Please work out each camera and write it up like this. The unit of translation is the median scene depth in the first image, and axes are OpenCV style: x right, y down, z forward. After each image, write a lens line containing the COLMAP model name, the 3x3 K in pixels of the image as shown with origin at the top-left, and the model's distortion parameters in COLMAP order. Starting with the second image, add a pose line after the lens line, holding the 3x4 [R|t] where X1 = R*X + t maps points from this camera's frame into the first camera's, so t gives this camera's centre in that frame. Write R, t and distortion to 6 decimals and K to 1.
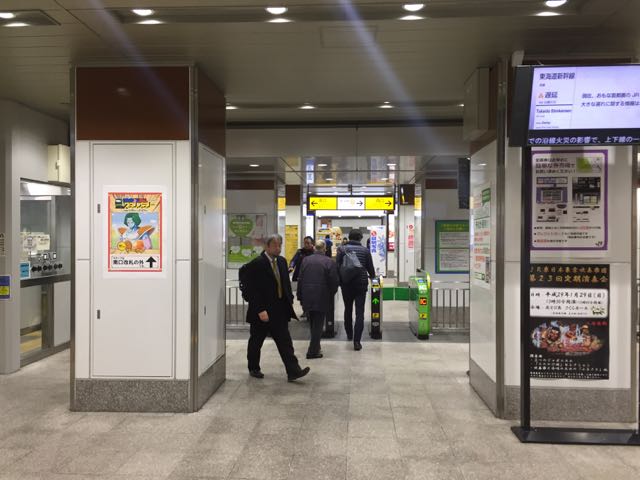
lens RADIAL K [[542.5, 0, 320.0], [0, 542.5, 239.6], [0, 0, 1]] dist [0.041978, -0.022500]
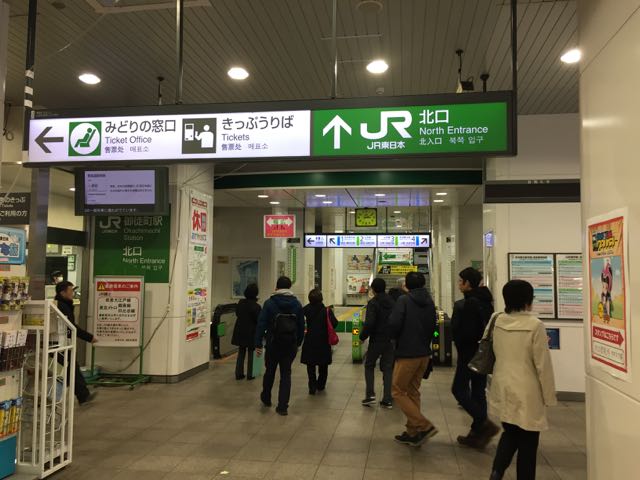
lens RADIAL K [[542.5, 0, 320.0], [0, 542.5, 239.2], [0, 0, 1]] dist [0.041978, -0.022500]
pose [[0.997500, -0.000349, -0.070666, 1.297477], [-0.004592, 0.997554, -0.069744, 0.036029], [0.070517, 0.069894, 0.995059, -0.739111]]
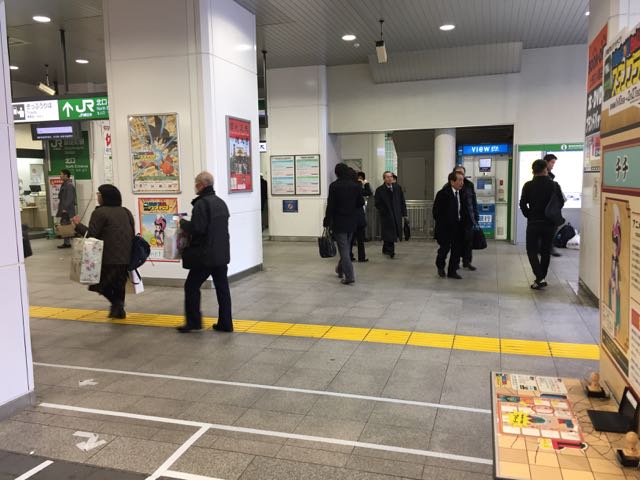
lens RADIAL K [[542.5, 0, 320.1], [0, 542.5, 239.9], [0, 0, 1]] dist [0.041978, -0.022500]
pose [[0.972604, 0.006550, -0.232375, 2.652720], [0.020585, 0.993249, 0.114158, 0.073893], [0.231554, -0.115814, 0.965904, -1.694392]]
